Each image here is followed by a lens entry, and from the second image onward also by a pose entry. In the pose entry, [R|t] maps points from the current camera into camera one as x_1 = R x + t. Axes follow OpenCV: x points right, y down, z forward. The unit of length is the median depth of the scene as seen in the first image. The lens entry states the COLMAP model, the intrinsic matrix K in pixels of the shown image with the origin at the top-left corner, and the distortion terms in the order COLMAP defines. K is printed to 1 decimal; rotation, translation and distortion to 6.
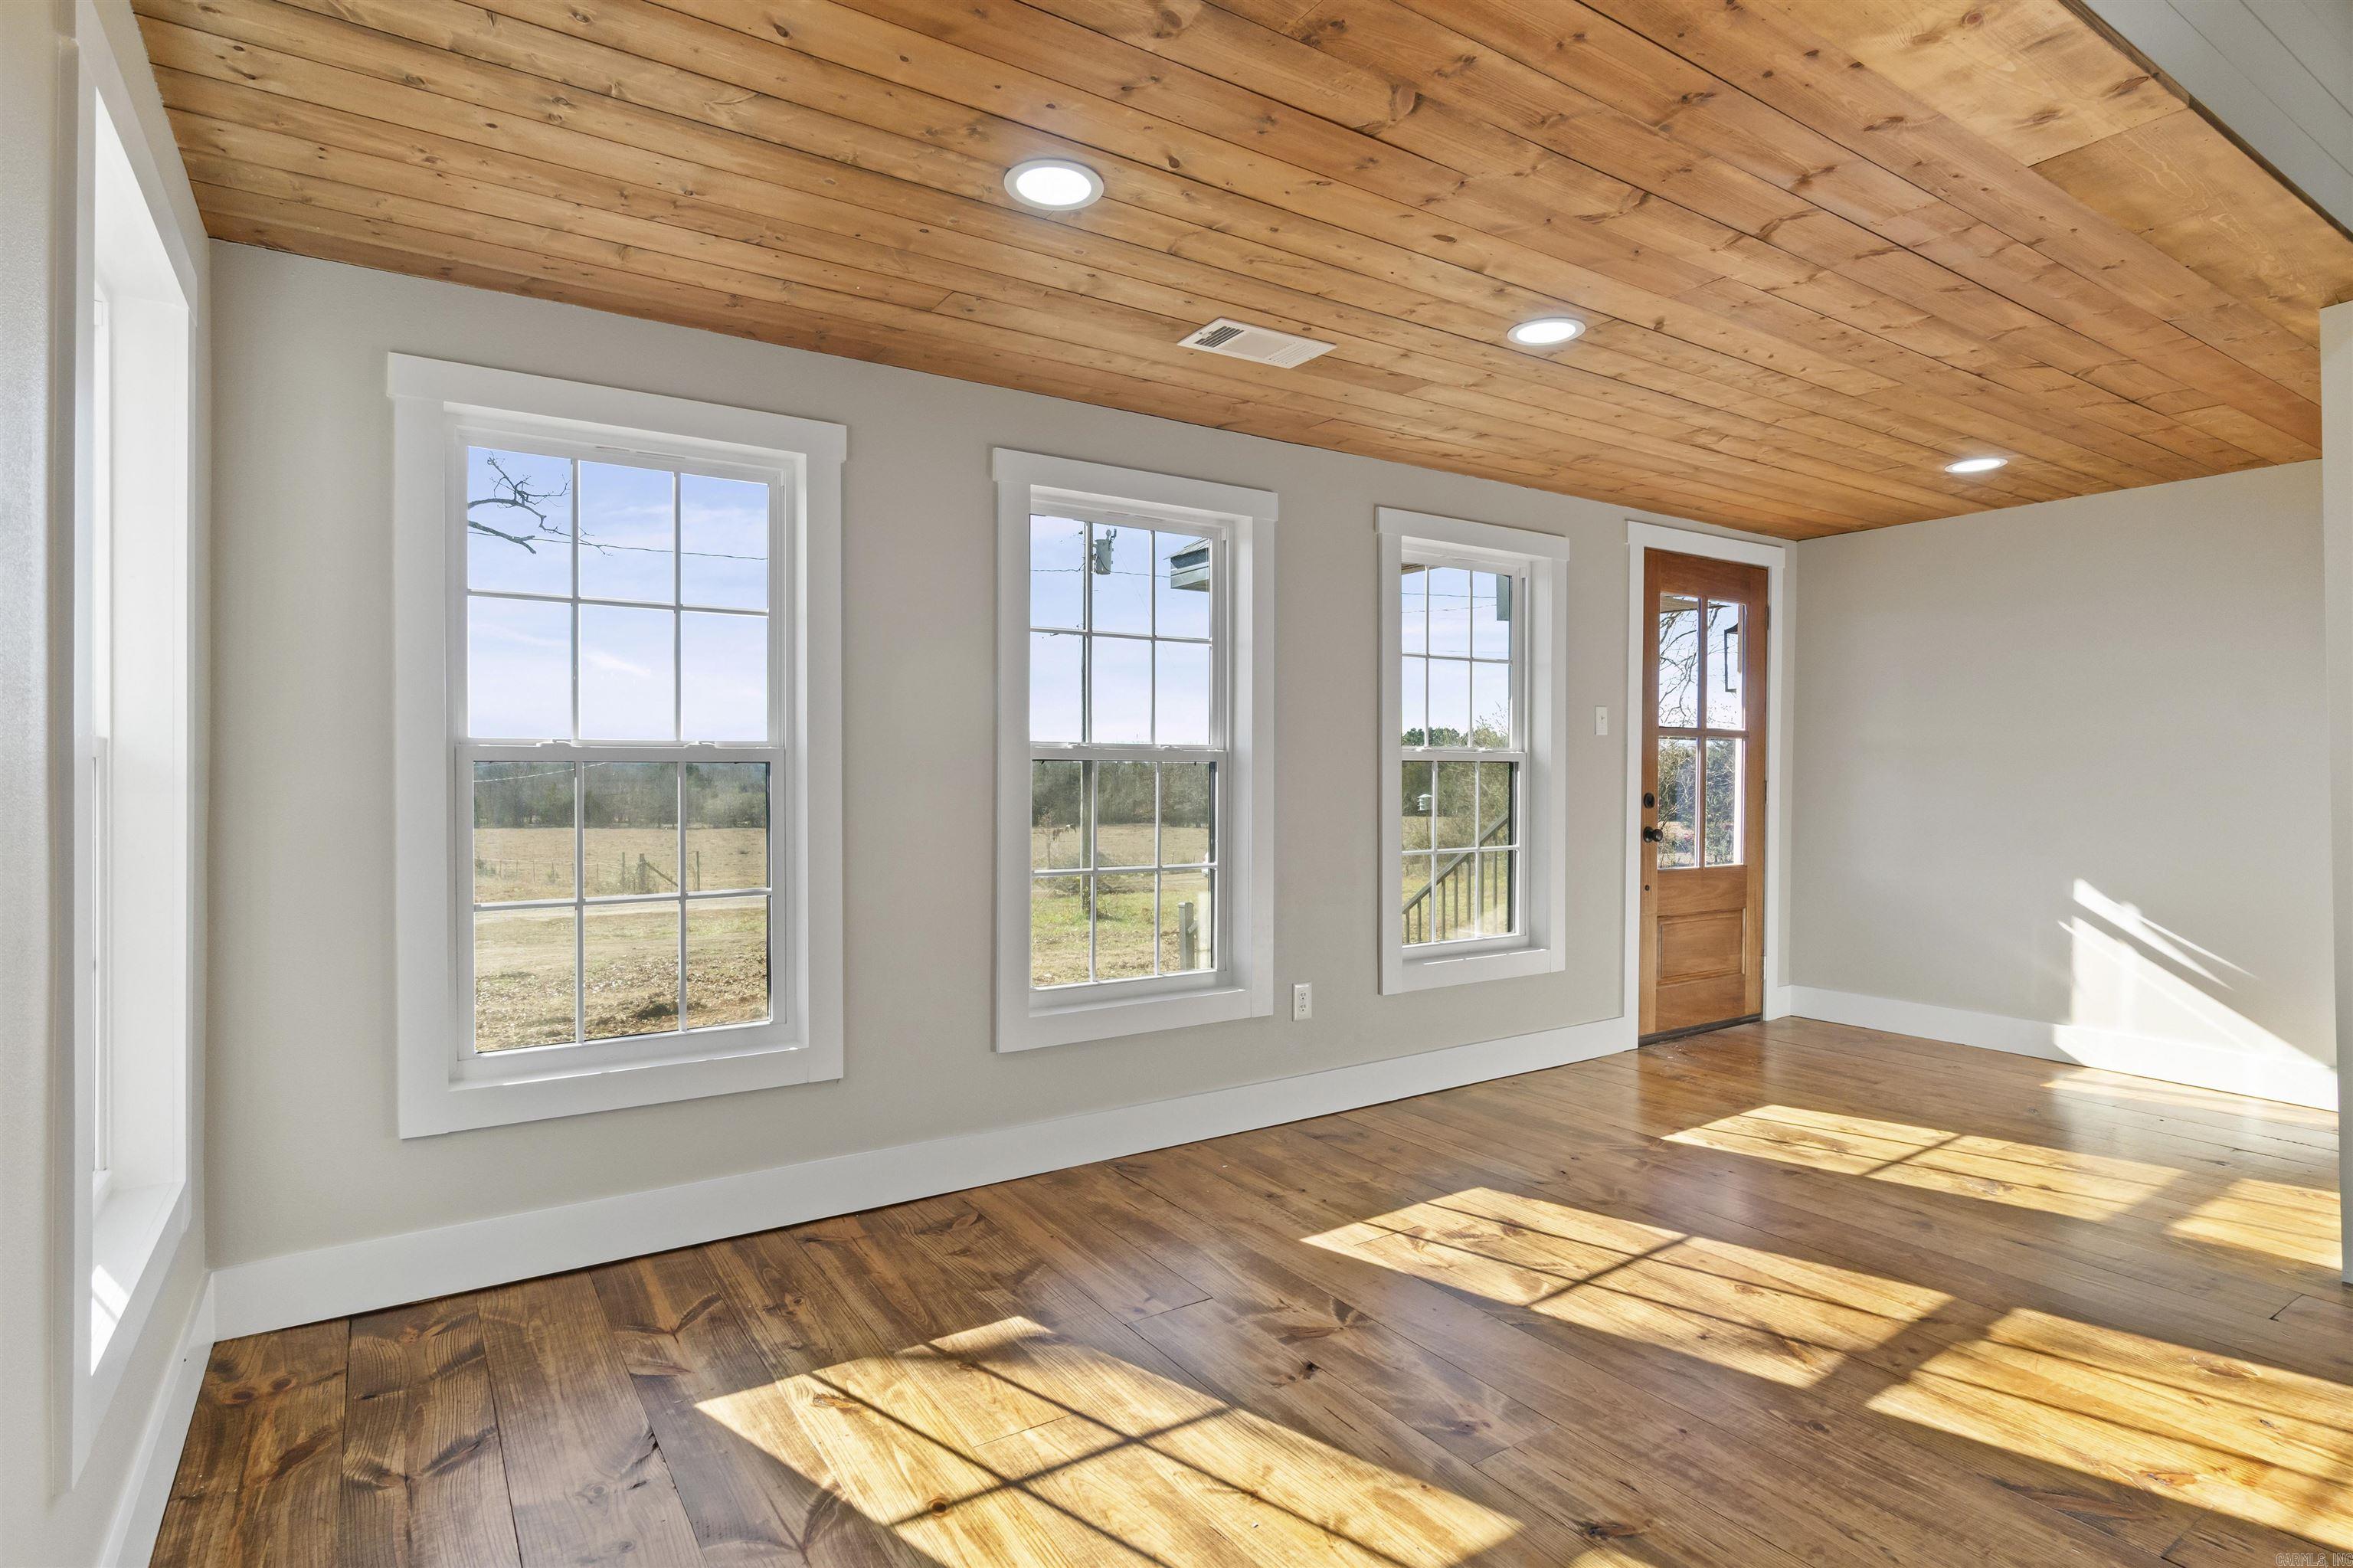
lens RADIAL K [[1184.4, 0, 1166.1], [0, 1184.4, 770.2], [0, 0, 1]] dist [-0.009098, 0.003725]
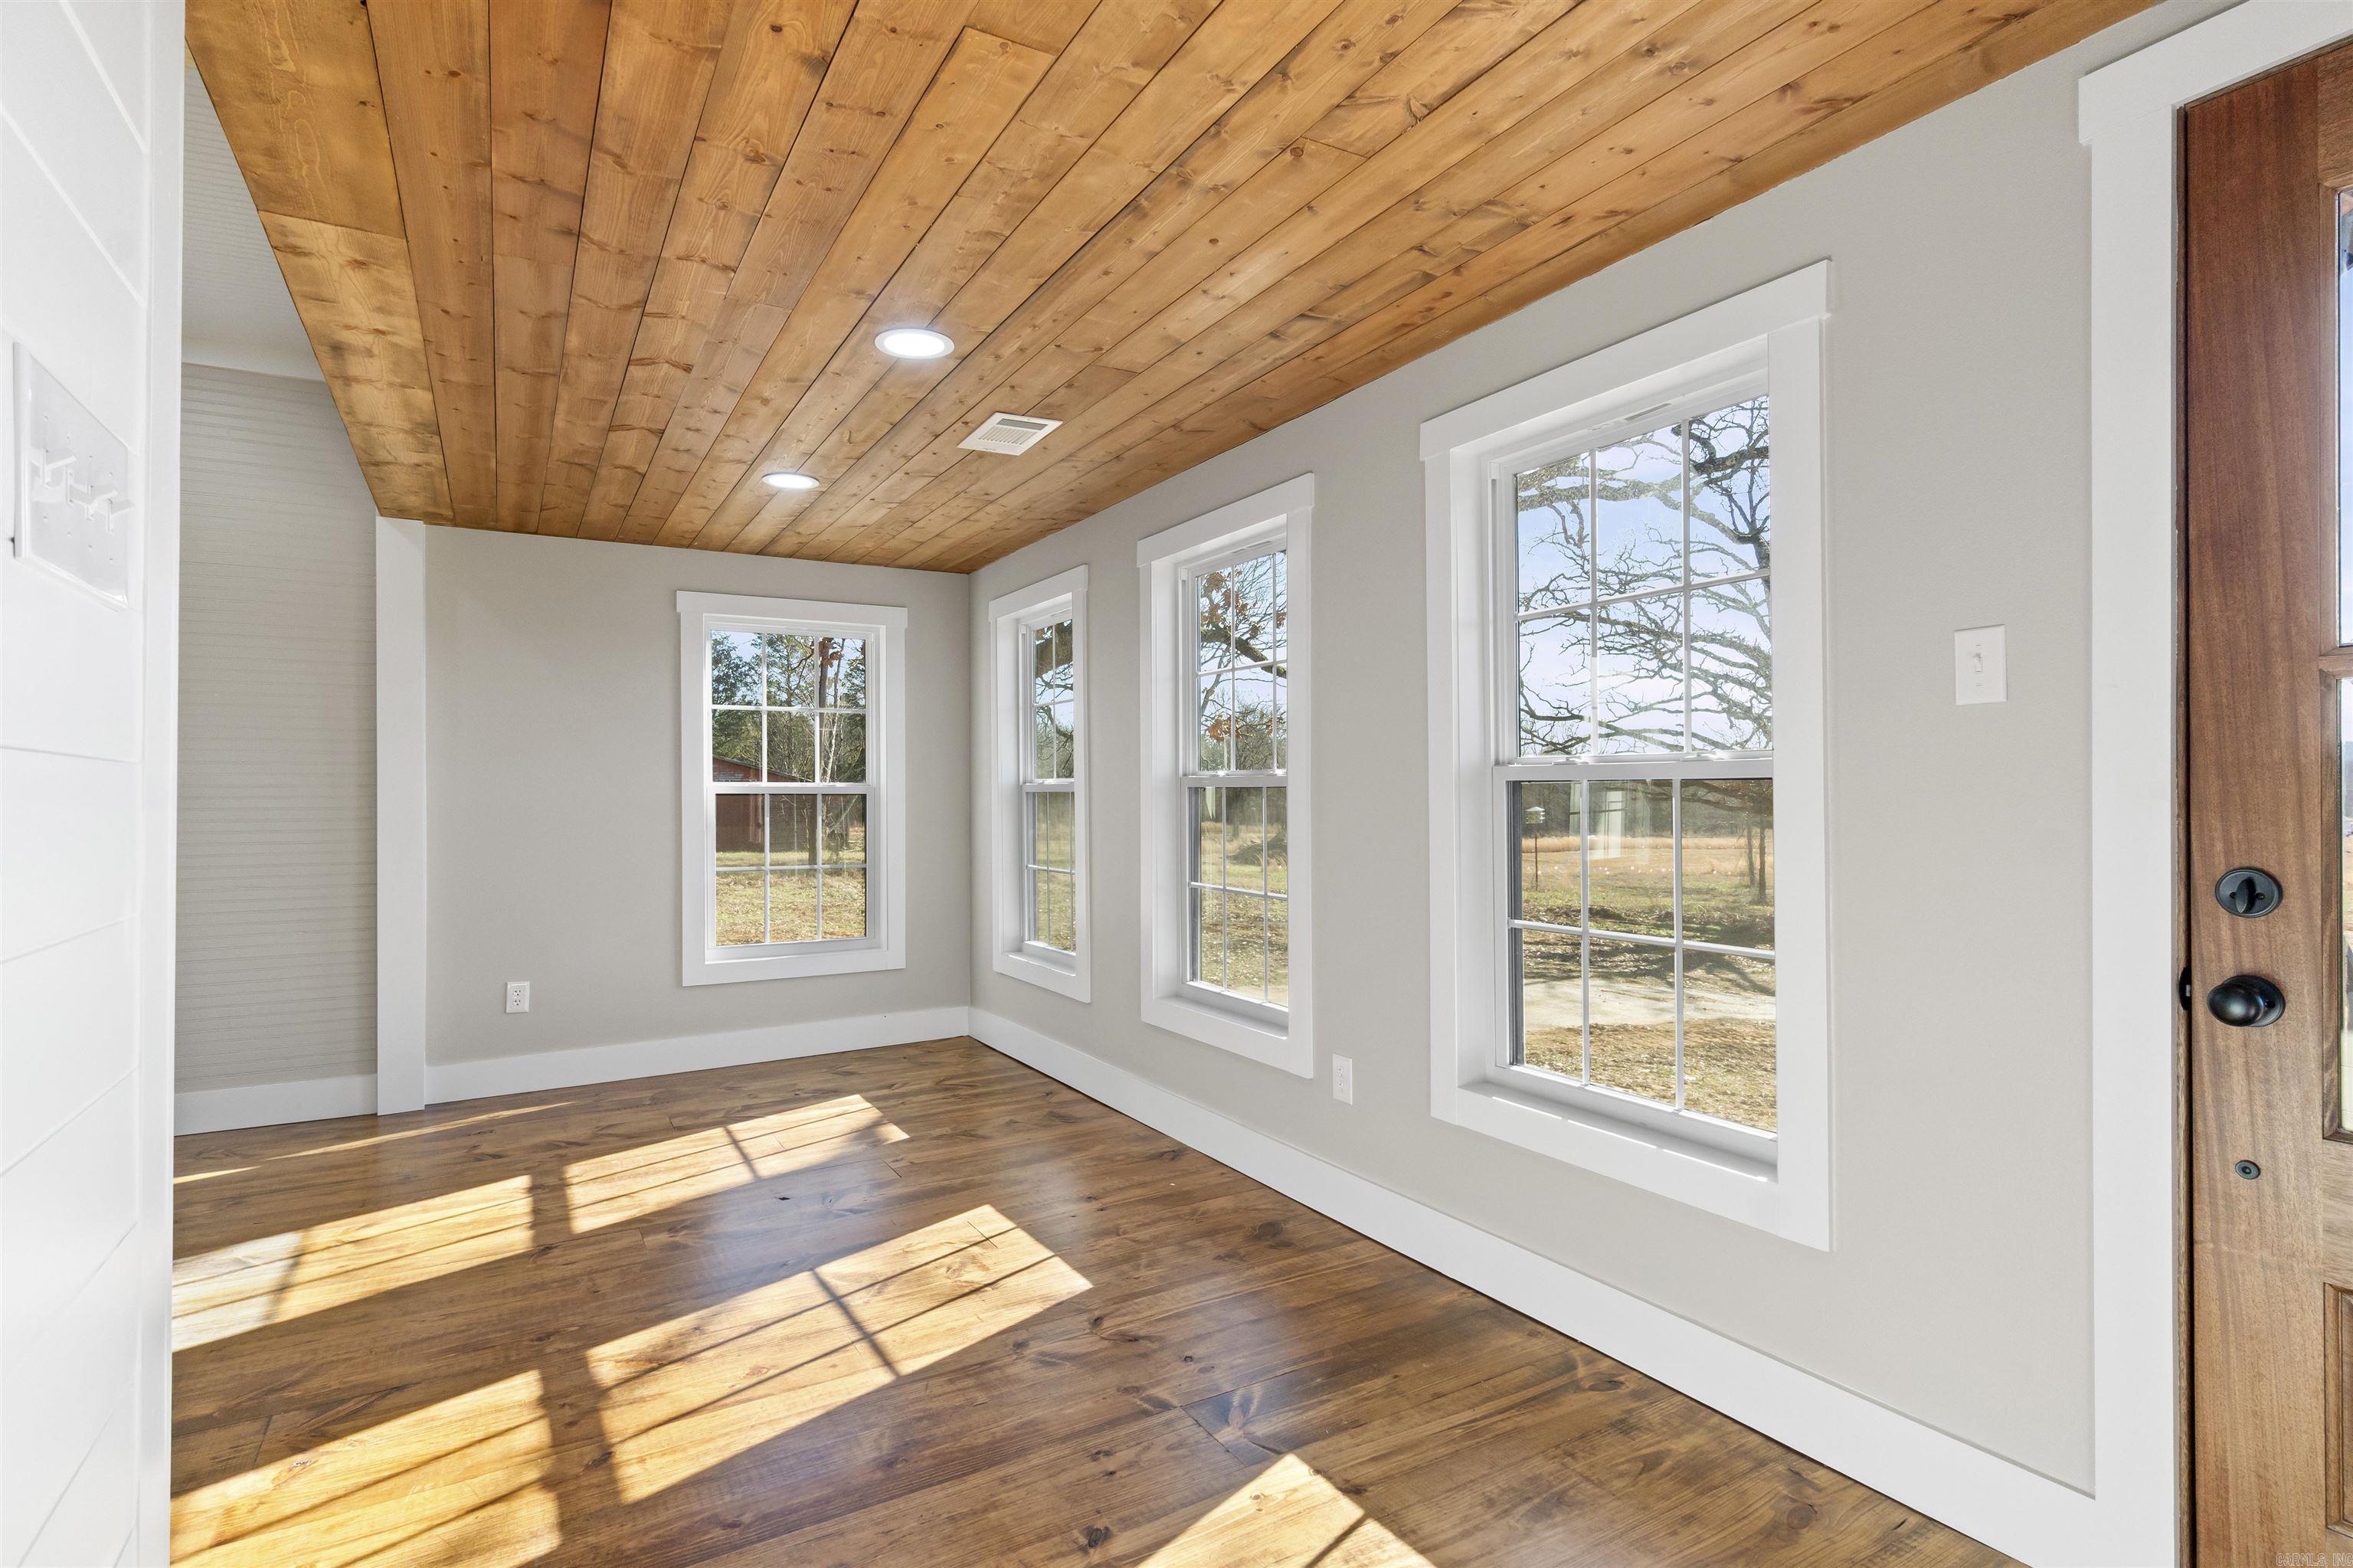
lens RADIAL K [[1173.6, 0, 1171.7], [0, 1173.6, 792.9], [0, 0, 1]] dist [-0.002363, -0.001379]
pose [[-0.056671, 0.004521, -0.998383, 1.374825], [0.011832, 0.999923, 0.003856, -0.009737], [0.998323, -0.011594, -0.056720, 1.373536]]
